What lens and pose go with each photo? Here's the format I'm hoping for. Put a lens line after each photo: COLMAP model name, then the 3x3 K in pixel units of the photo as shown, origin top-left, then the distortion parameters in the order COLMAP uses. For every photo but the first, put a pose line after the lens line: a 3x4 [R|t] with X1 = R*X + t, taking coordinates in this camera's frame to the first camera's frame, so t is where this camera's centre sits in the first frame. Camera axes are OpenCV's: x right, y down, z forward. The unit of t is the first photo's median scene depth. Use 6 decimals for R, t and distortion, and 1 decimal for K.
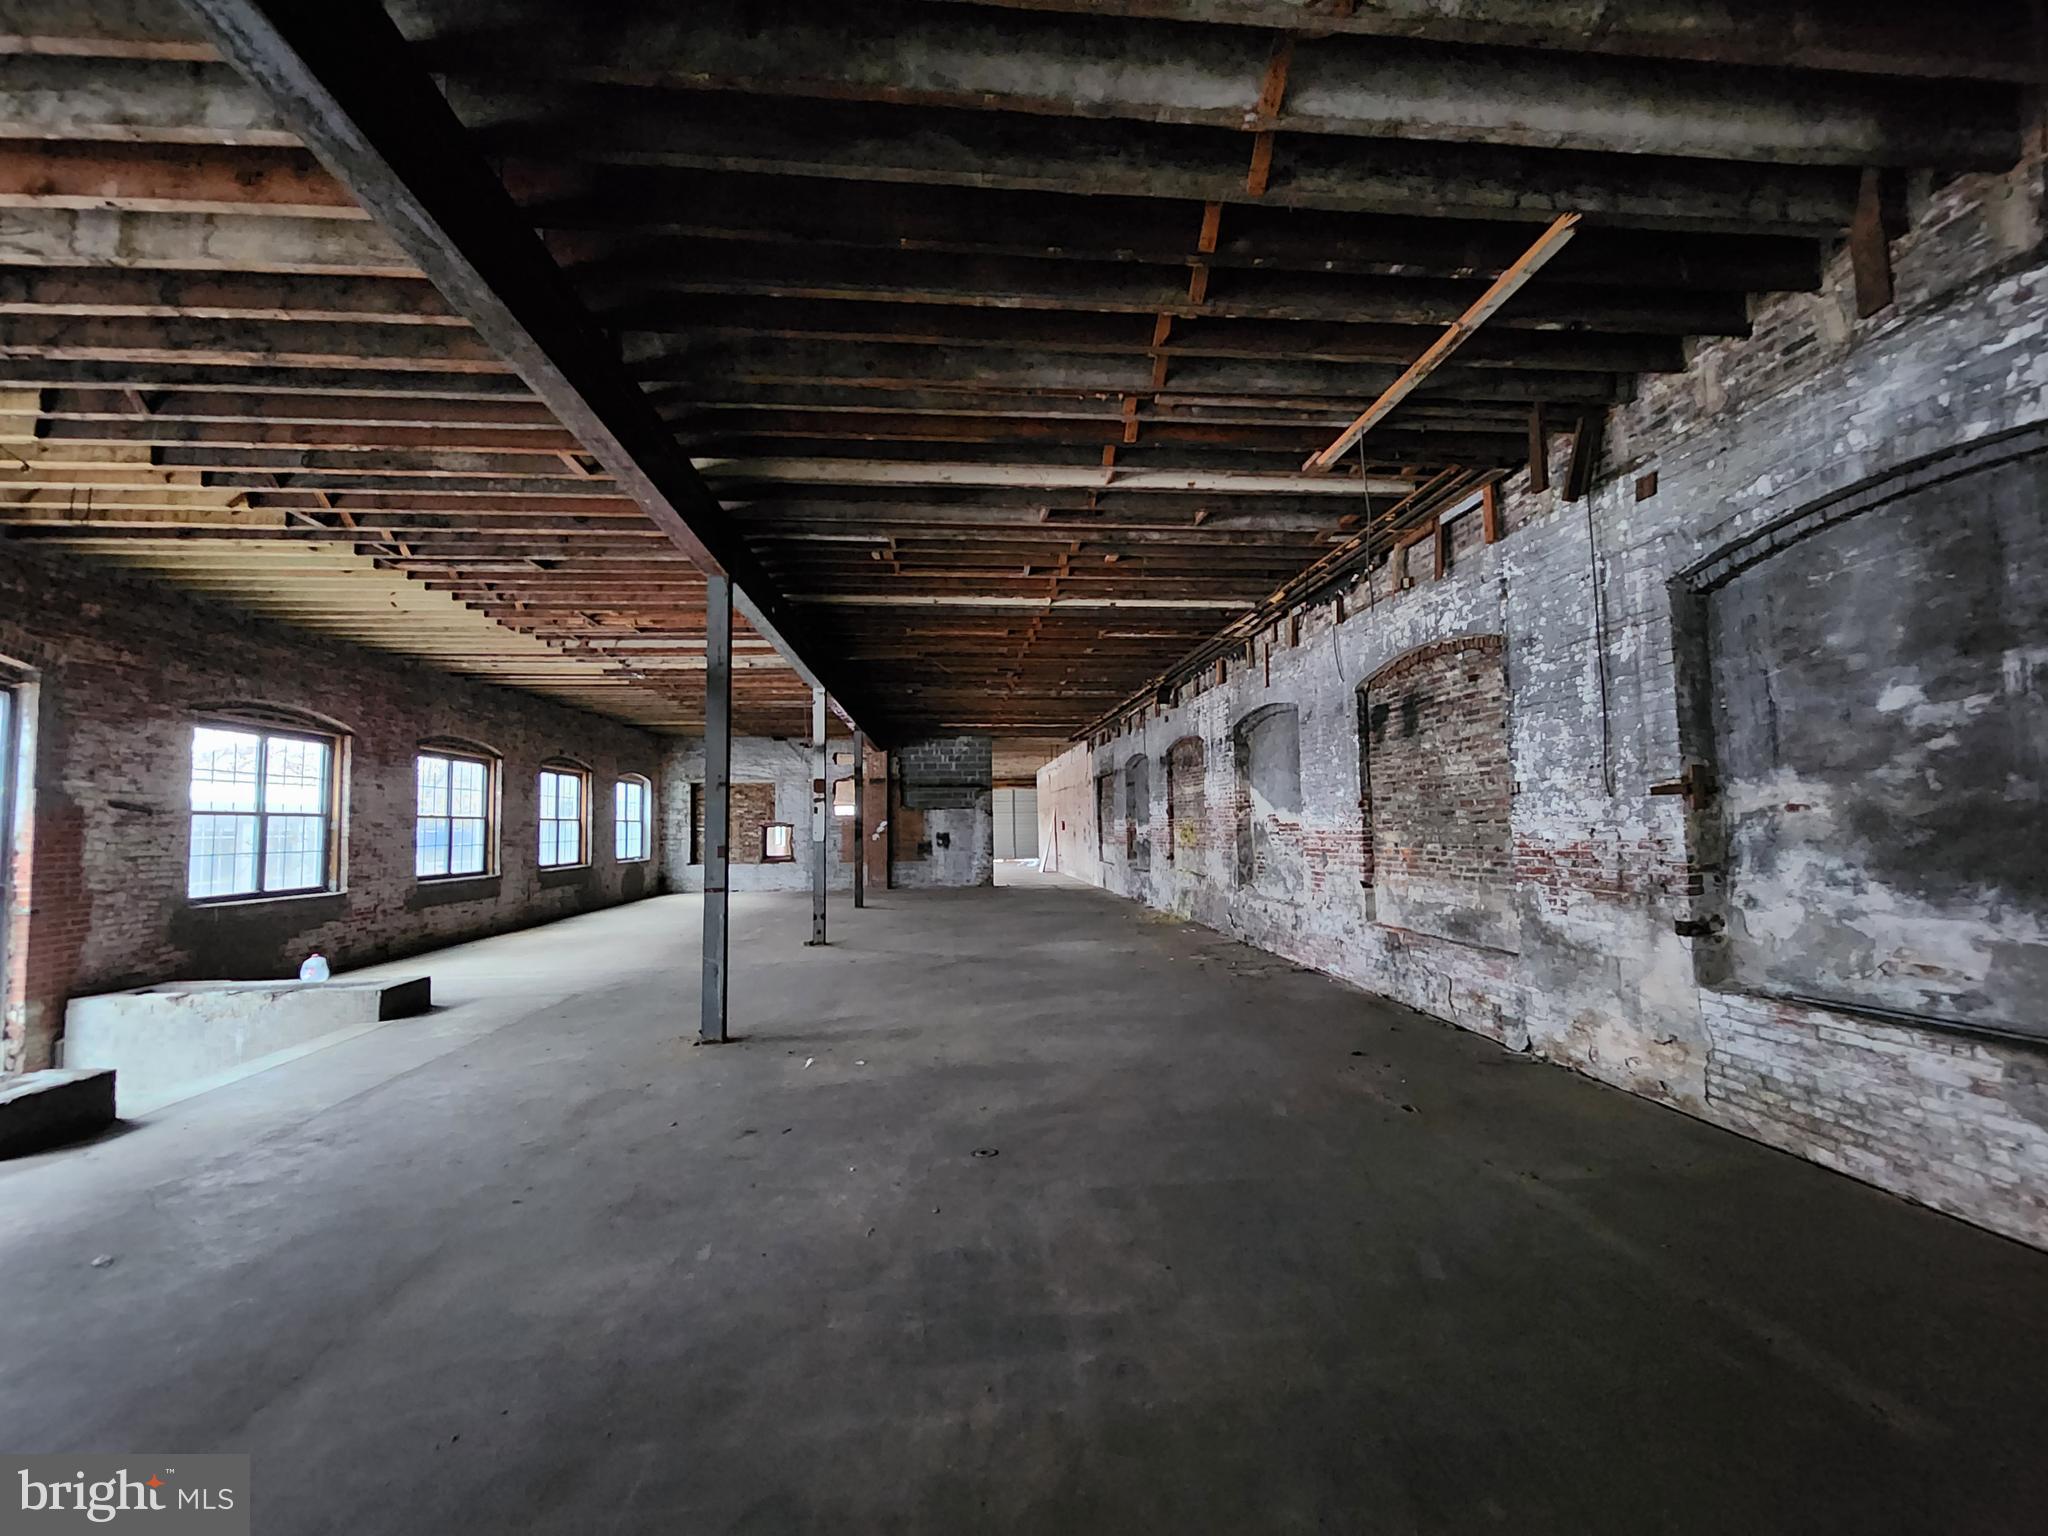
lens RADIAL K [[835.0, 0, 1041.2], [0, 835.0, 775.0], [0, 0, 1]] dist [-0.004275, 0.001976]
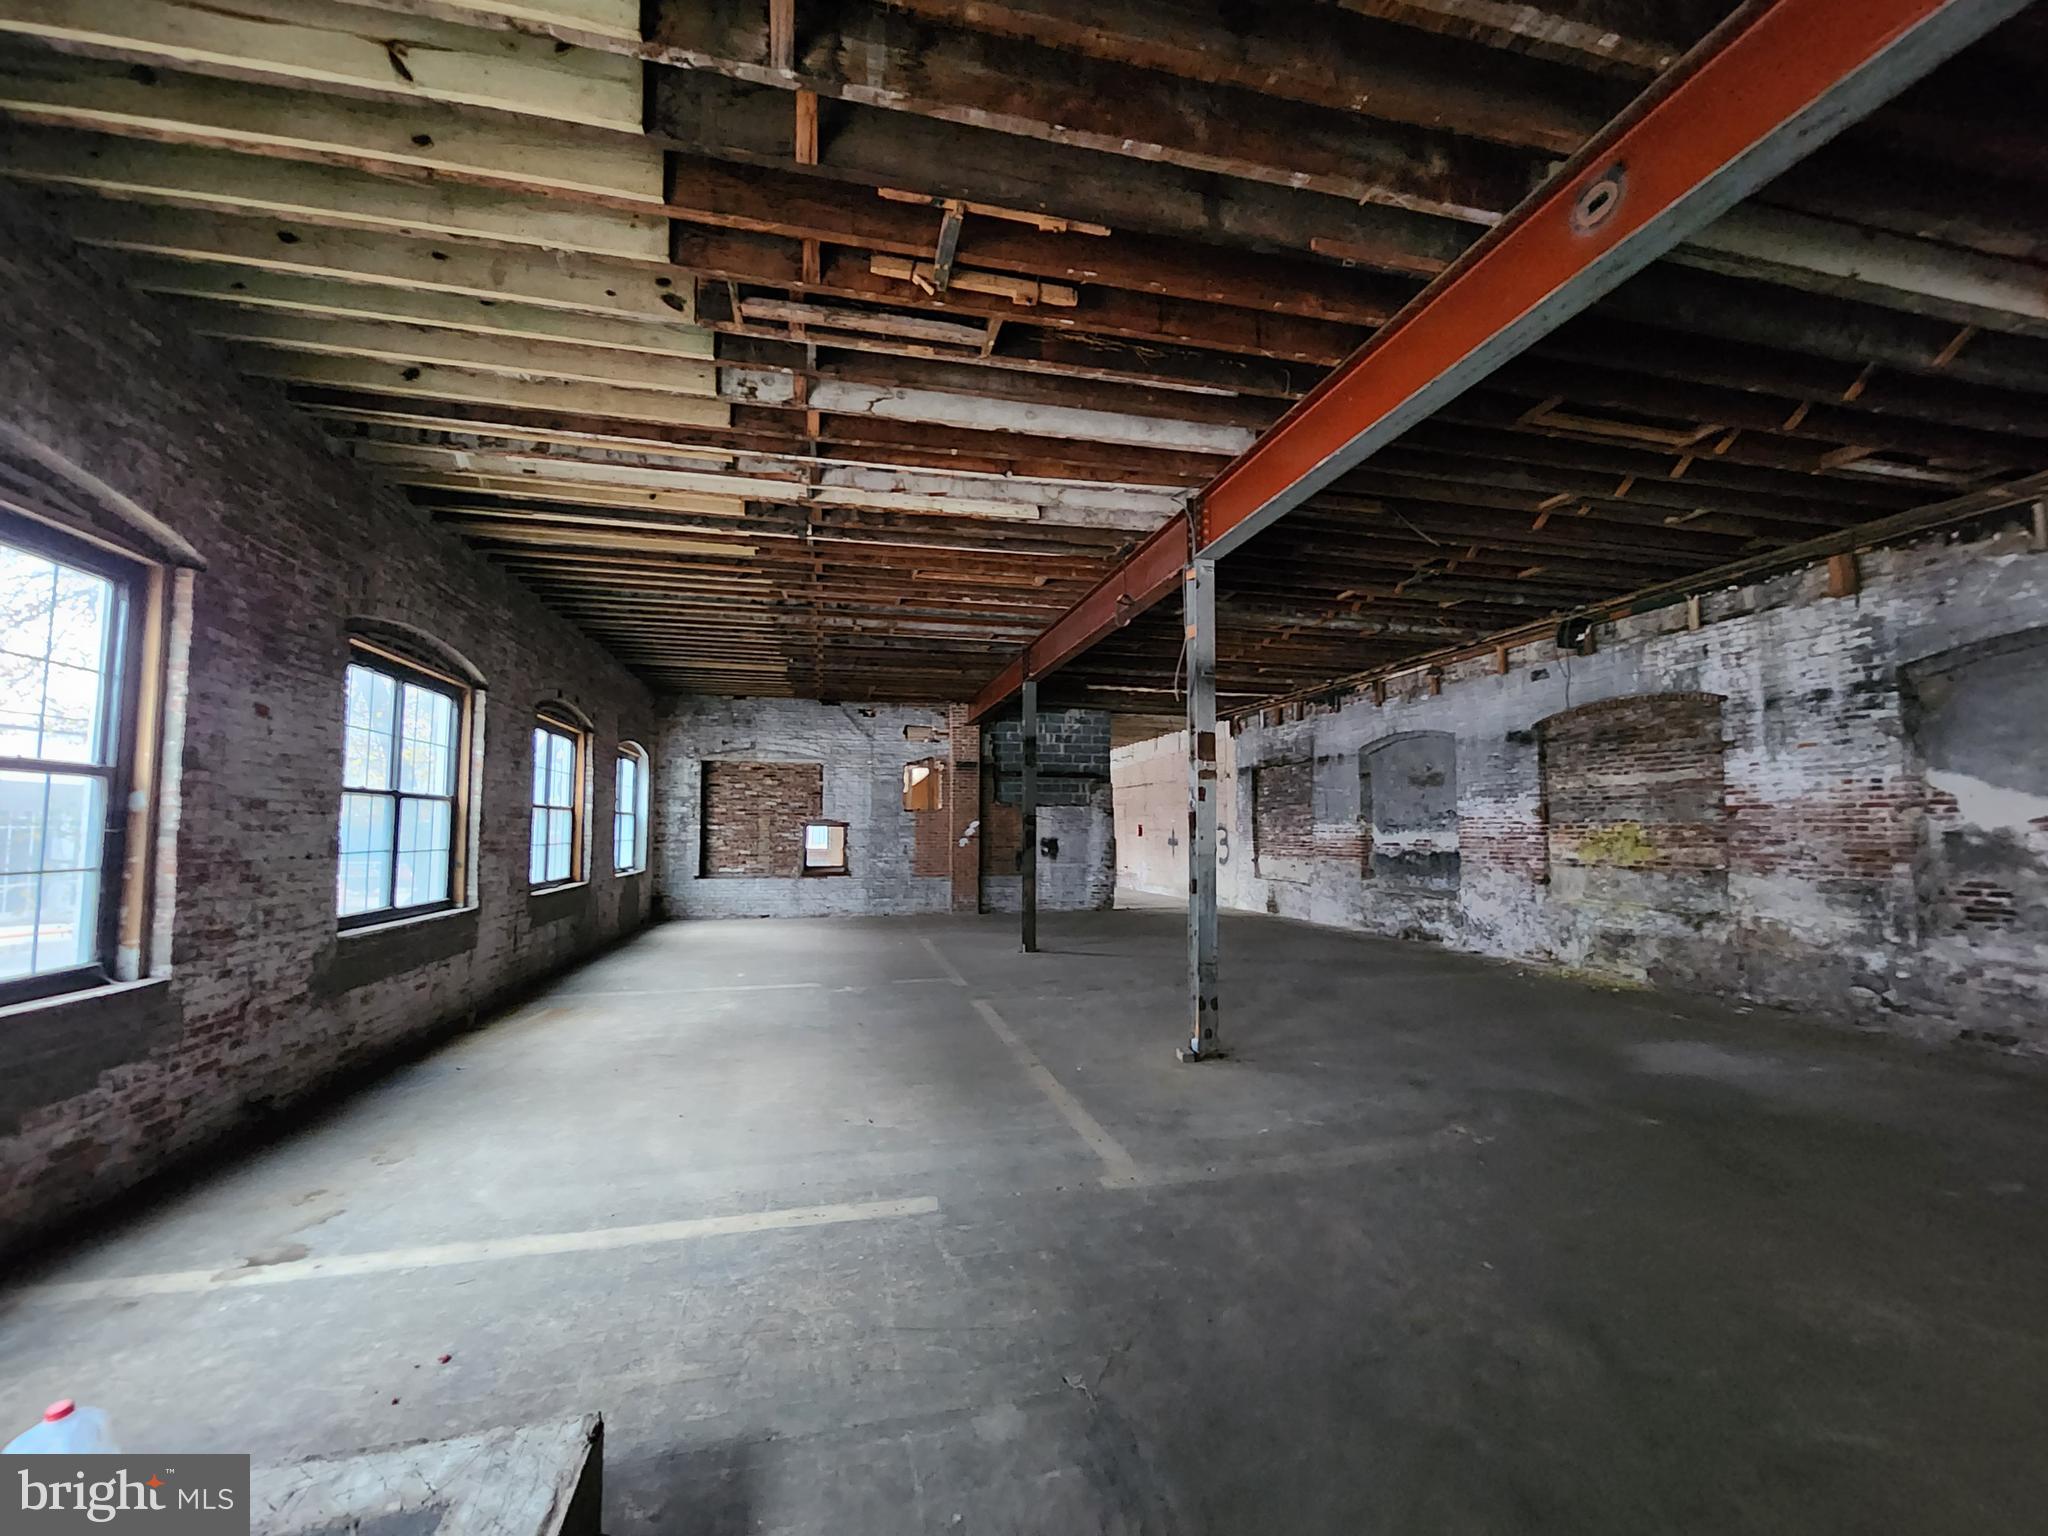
lens RADIAL K [[835.0, 0, 1033.2], [0, 835.0, 775.0], [0, 0, 1]] dist [-0.004275, 0.001976]
pose [[0.991047, 0.025123, 0.131128, -0.352259], [-0.024319, 0.999674, -0.007728, 0.029773], [-0.131280, 0.004470, 0.991335, 0.406463]]
